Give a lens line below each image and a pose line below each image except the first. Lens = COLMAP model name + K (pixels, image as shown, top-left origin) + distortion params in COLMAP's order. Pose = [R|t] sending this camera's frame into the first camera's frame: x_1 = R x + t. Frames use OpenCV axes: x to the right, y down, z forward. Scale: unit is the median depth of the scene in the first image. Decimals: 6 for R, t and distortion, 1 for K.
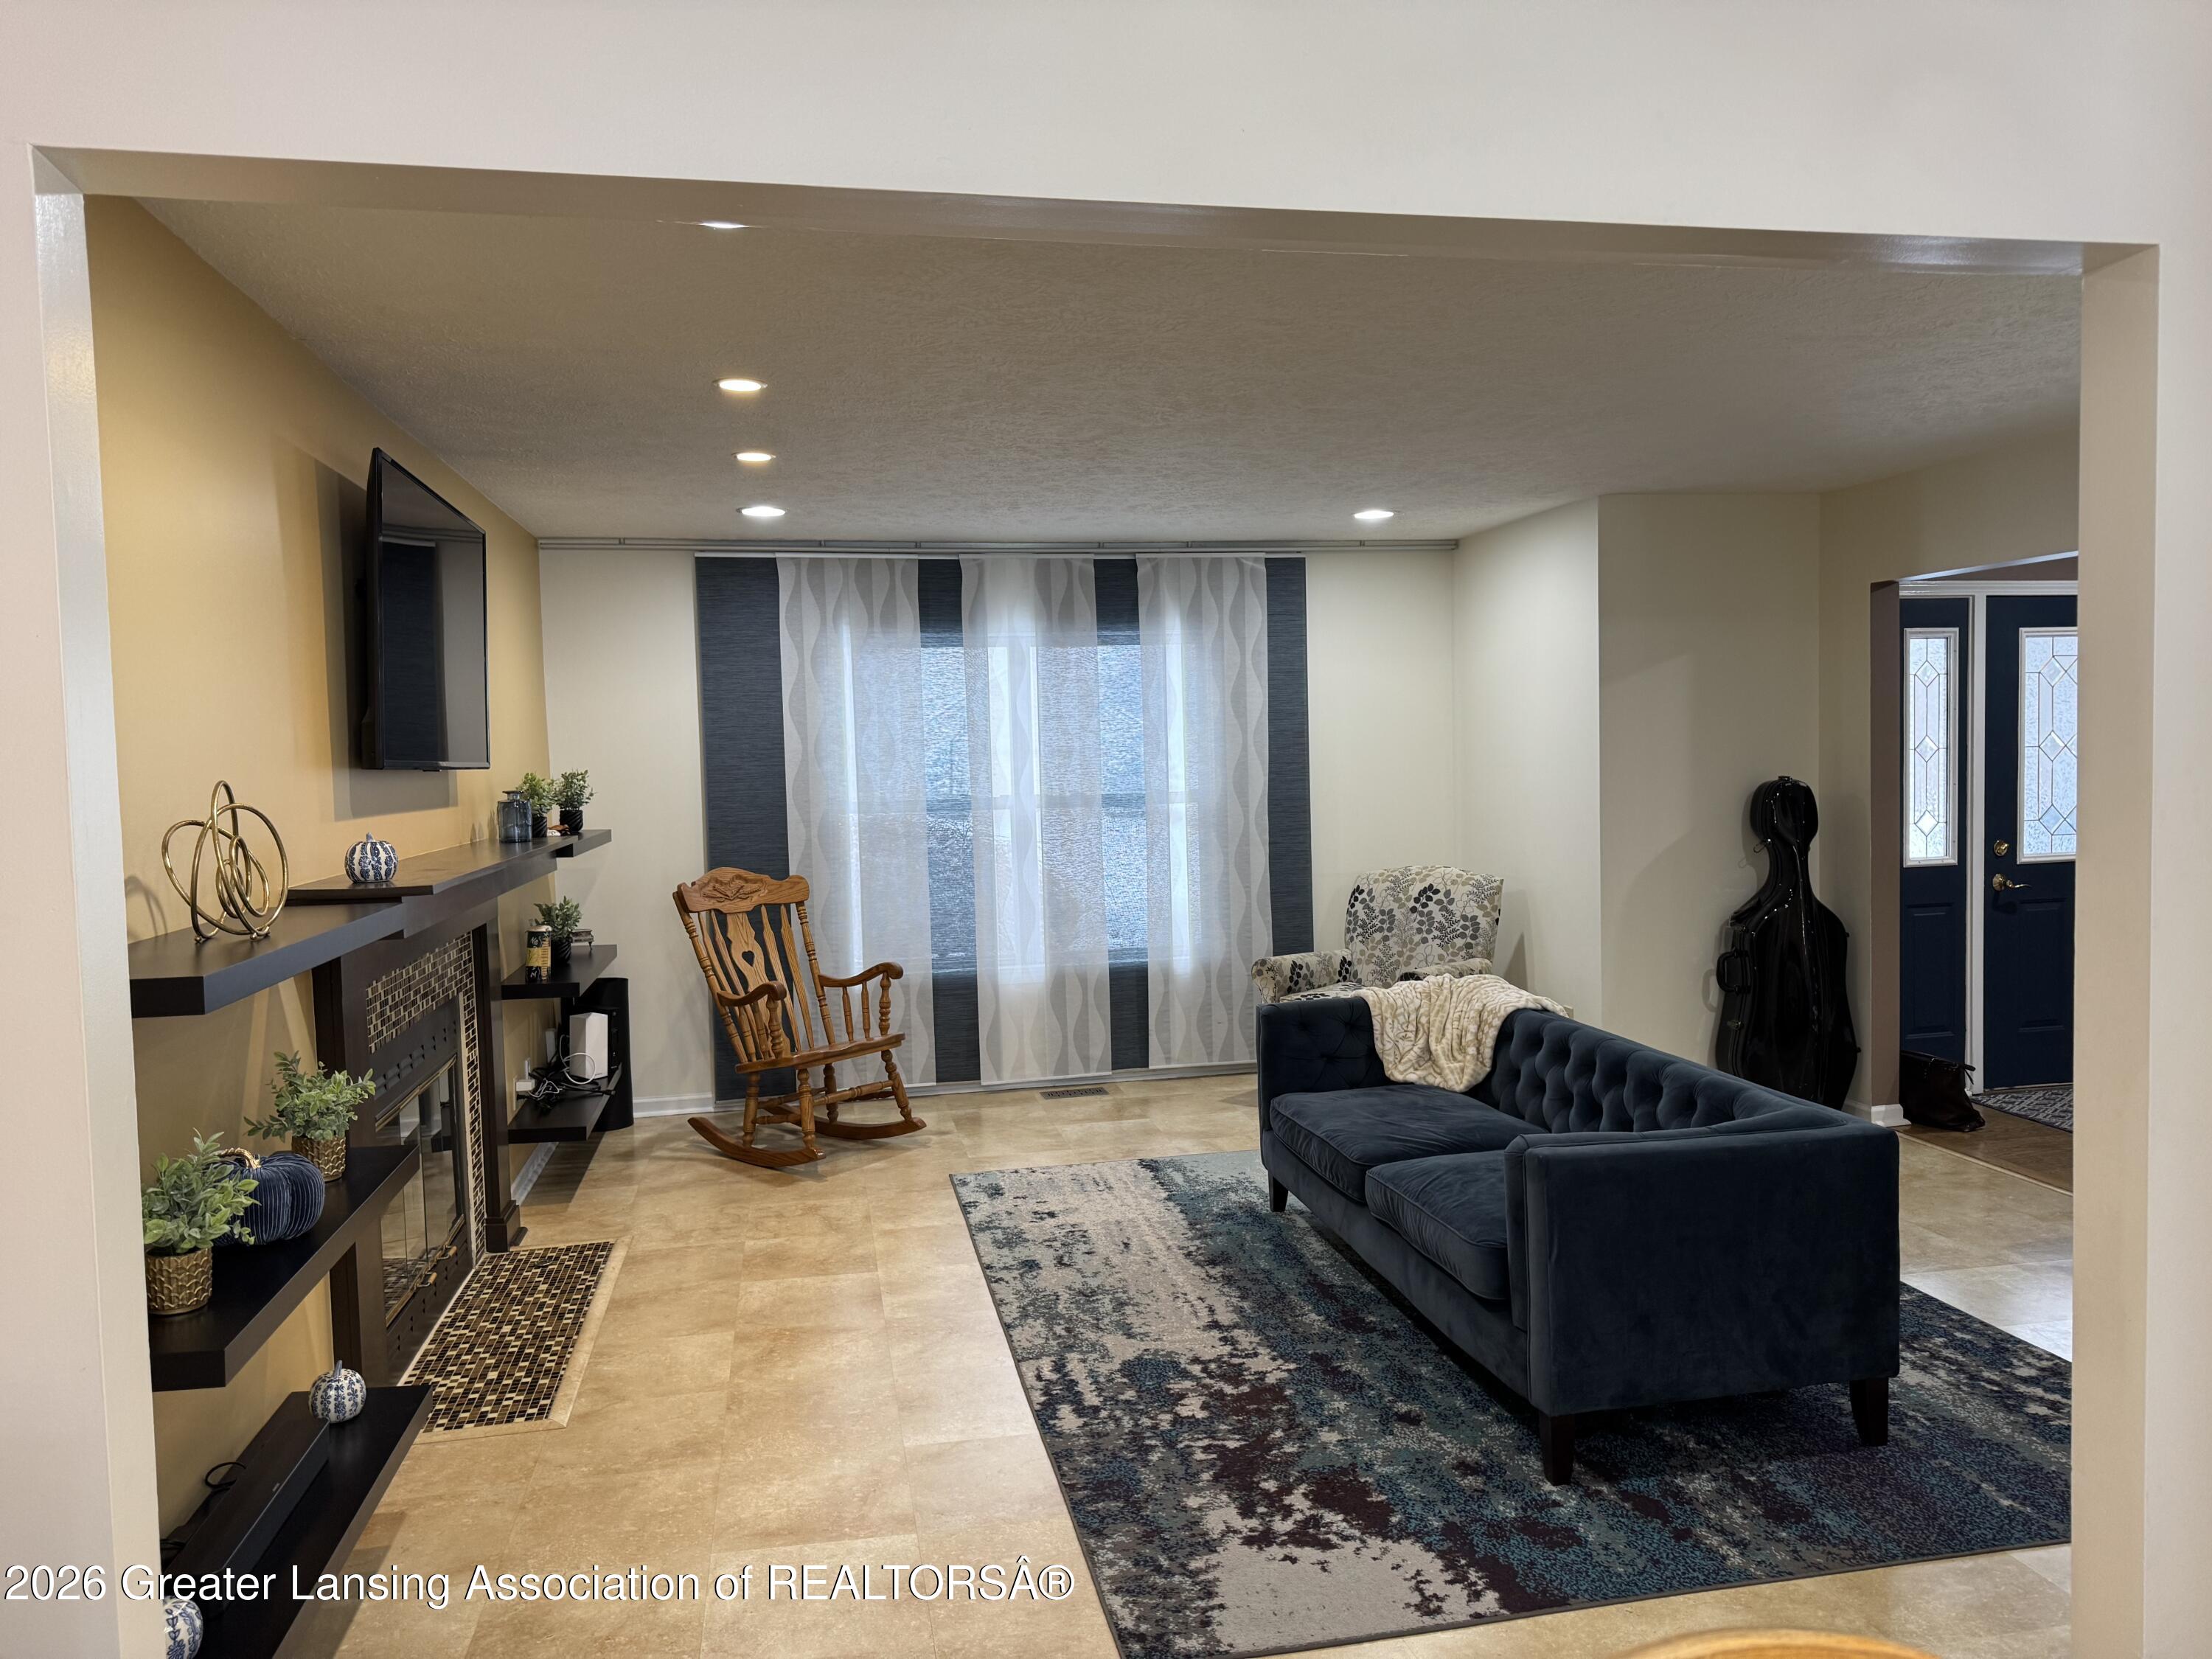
lens RADIAL K [[1554.1, 0, 1105.4], [0, 1554.1, 840.5], [0, 0, 1]] dist [0.041103, -0.037137]
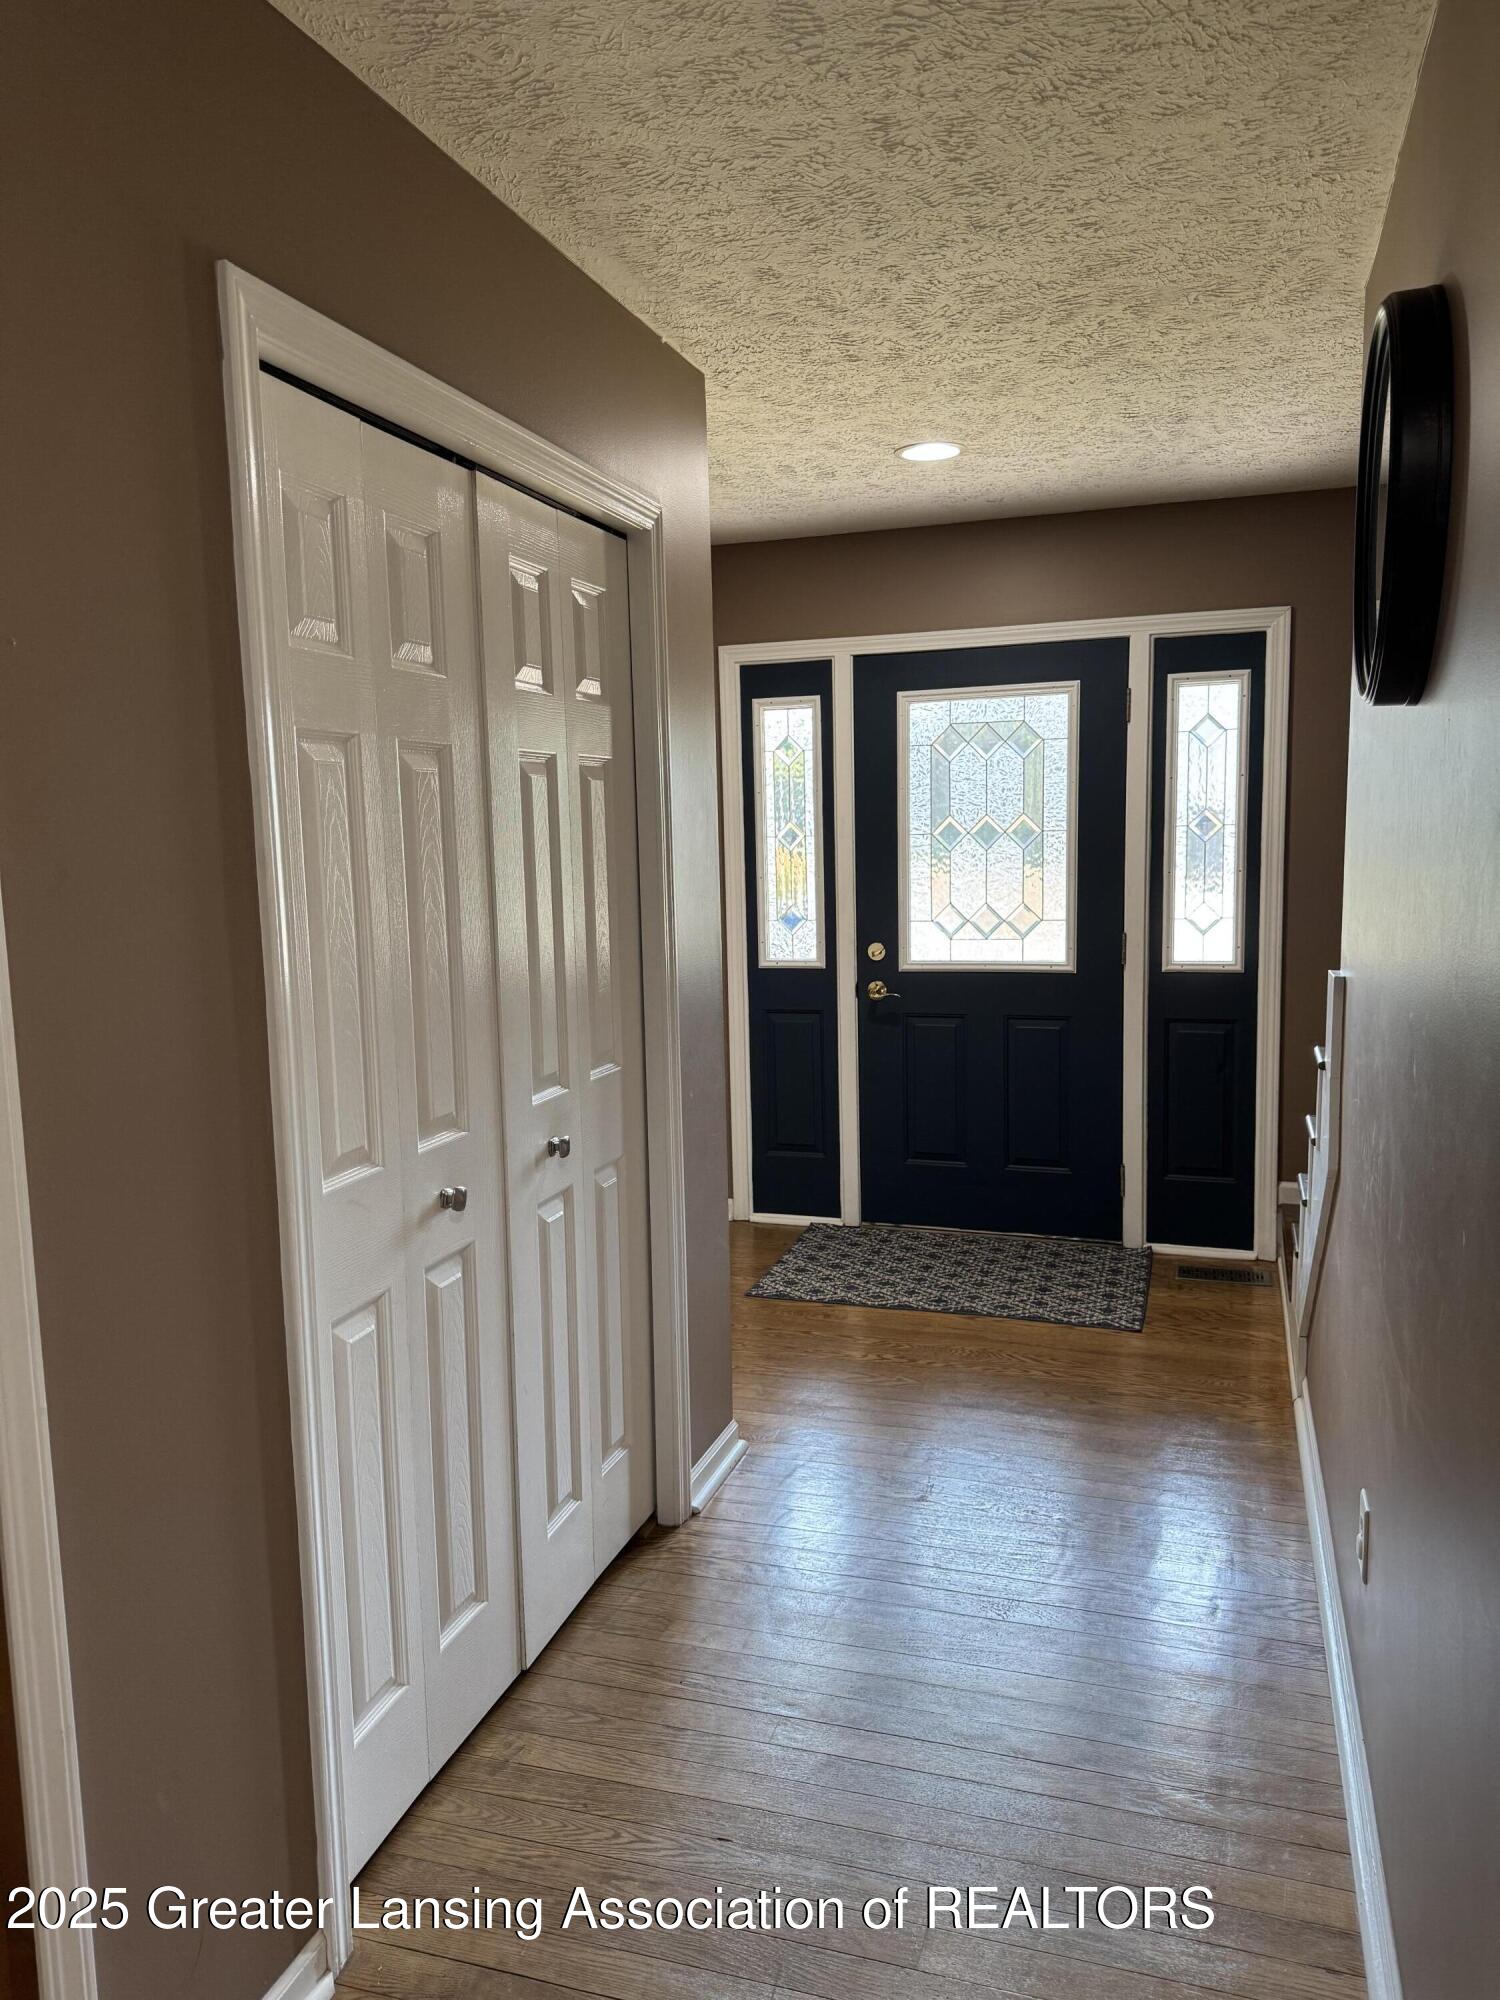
lens RADIAL K [[1405.2, 0, 746.8], [0, 1405.2, 1010.1], [0, 0, 1]] dist [0.041103, -0.037137]
pose [[0.866553, 0.069112, -0.494278, 0.900048], [-0.017044, 0.993886, 0.109089, -0.046779], [0.498795, -0.086107, 0.862432, 0.292516]]
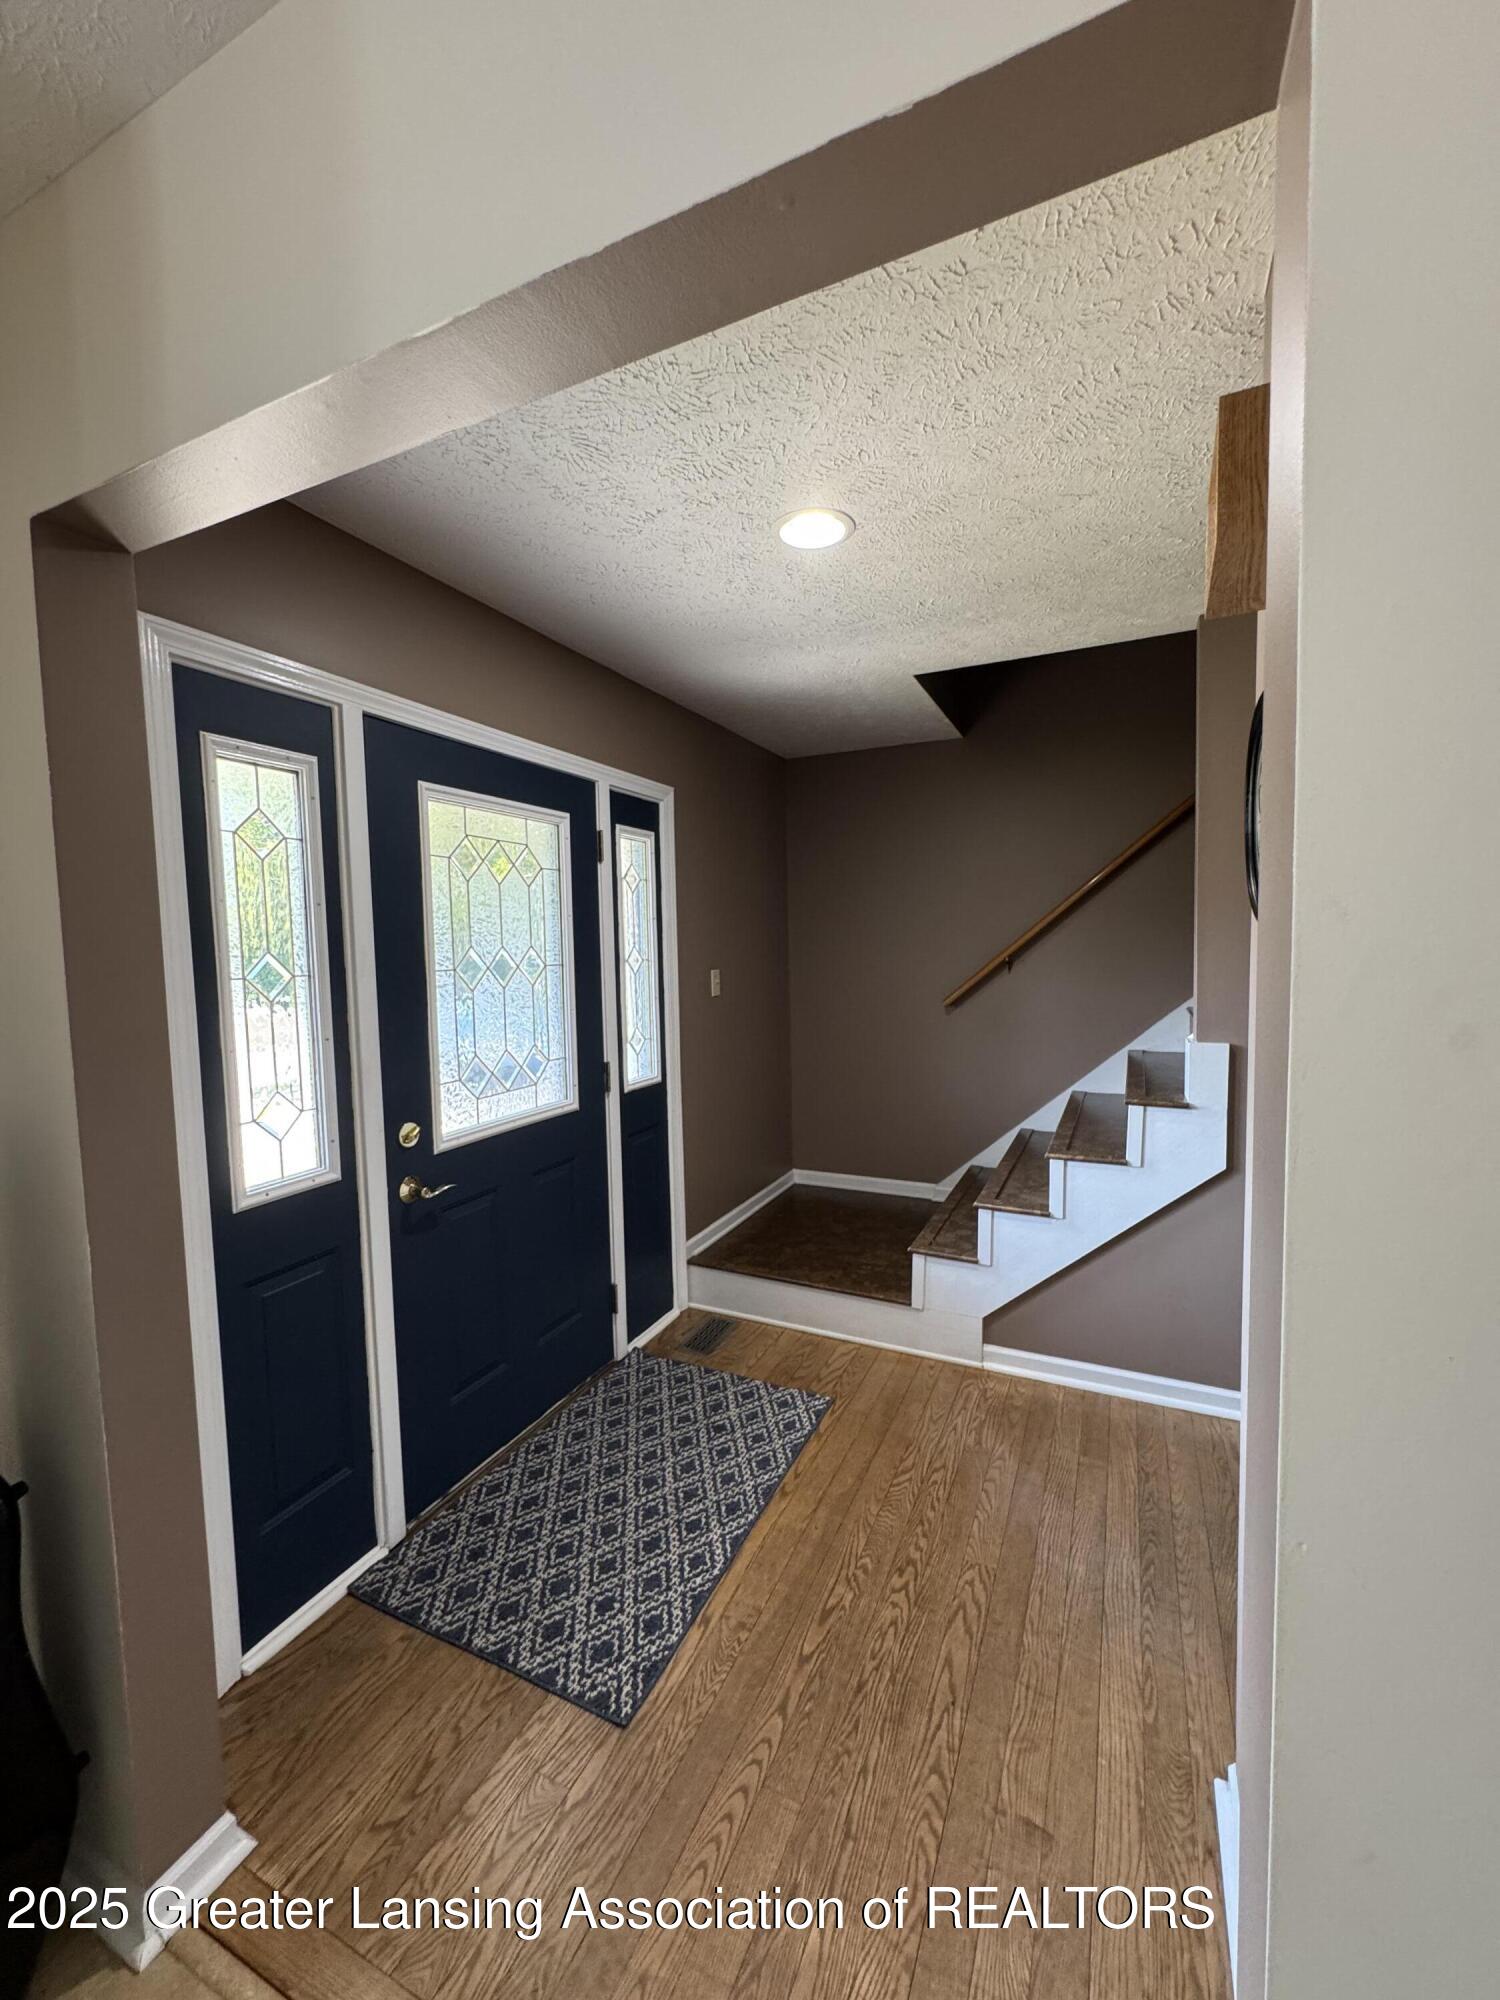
lens RADIAL K [[798.5, 0, 747.1], [0, 798.5, 1001.0], [0, 0, 1]] dist [0.000842, -0.000309]
pose [[0.600939, -0.042607, 0.798158, 0.404156], [0.041039, 0.998906, 0.022424, -0.049559], [-0.798240, 0.019280, 0.602030, 0.707090]]
